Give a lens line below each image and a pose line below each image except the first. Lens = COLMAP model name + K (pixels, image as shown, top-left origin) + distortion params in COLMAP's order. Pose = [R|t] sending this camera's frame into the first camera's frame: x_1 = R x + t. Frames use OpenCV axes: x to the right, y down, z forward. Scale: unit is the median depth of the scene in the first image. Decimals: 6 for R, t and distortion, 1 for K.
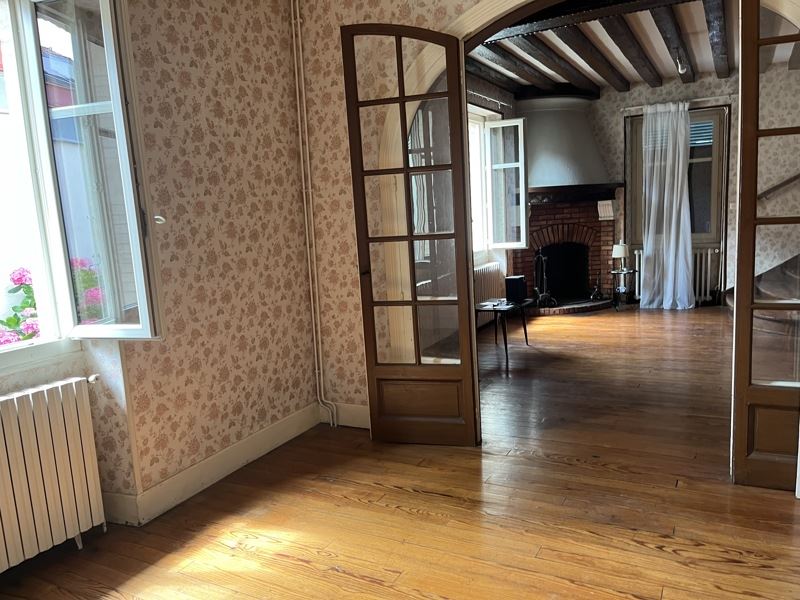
lens RADIAL K [[610.1, 0, 402.4], [0, 610.1, 314.8], [0, 0, 1]] dist [0.012578, 0.003750]
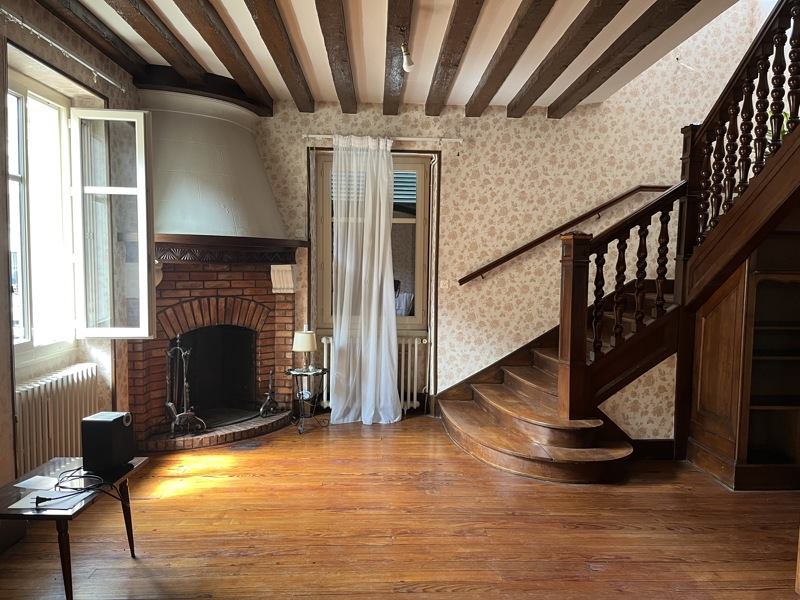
lens RADIAL K [[610.1, 0, 402.4], [0, 610.1, 314.8], [0, 0, 1]] dist [0.012578, 0.003750]
pose [[0.859907, 0.026308, 0.509773, 0.108600], [0.019944, 0.996177, -0.085053, -0.074084], [-0.510062, 0.083304, 0.856094, 0.372886]]
